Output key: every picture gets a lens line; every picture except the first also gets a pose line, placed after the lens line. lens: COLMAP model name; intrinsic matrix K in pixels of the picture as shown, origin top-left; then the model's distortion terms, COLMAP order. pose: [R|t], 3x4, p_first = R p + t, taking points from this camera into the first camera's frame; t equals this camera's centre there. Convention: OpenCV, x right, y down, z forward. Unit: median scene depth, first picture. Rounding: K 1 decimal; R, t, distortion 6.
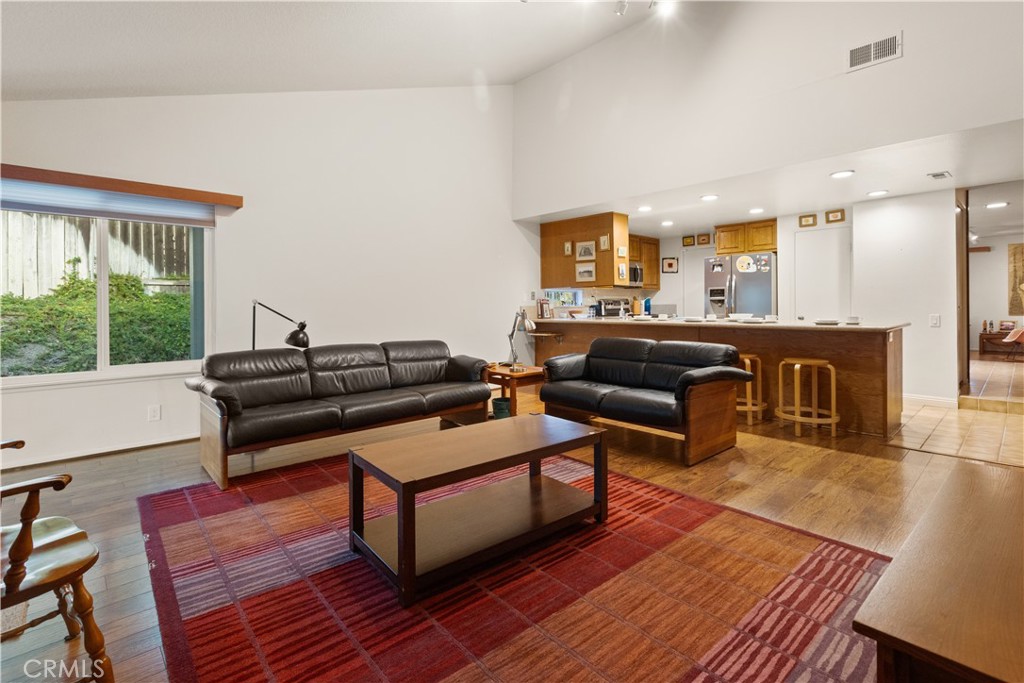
lens RADIAL K [[473.0, 0, 515.2], [0, 473.0, 316.6], [0, 0, 1]] dist [0.001673, 0.000291]
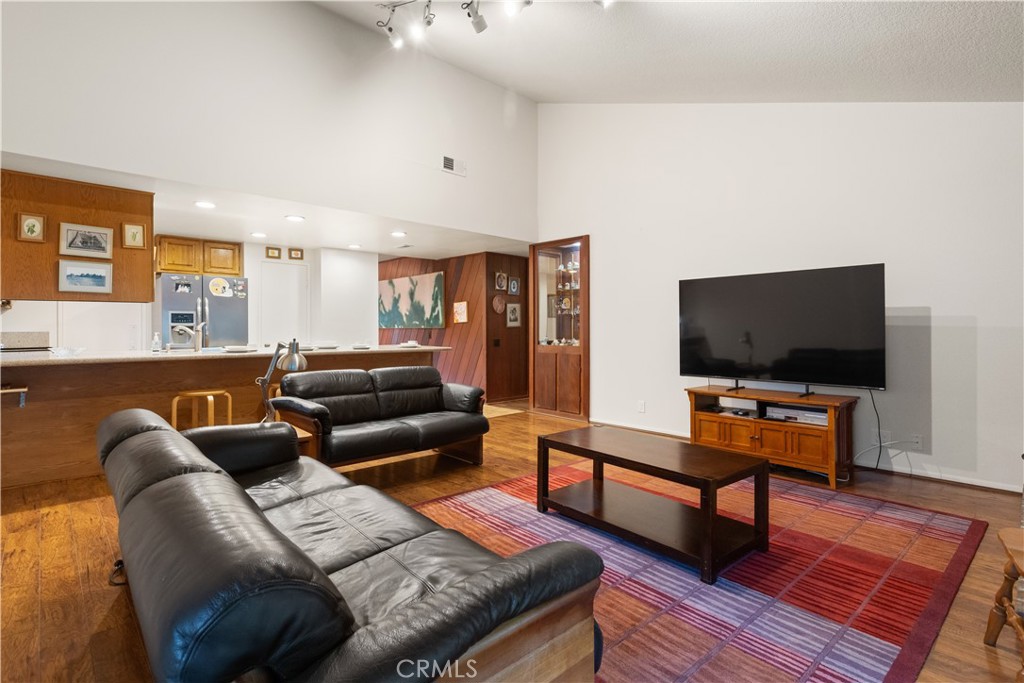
lens RADIAL K [[479.8, 0, 514.7], [0, 479.8, 333.8], [0, 0, 1]] dist [-0.002075, -0.000598]
pose [[0.009031, 0.000152, 0.999959, -0.440576], [0.026873, 0.999639, -0.000394, -0.007994], [-0.999598, 0.026875, 0.009024, 0.459307]]
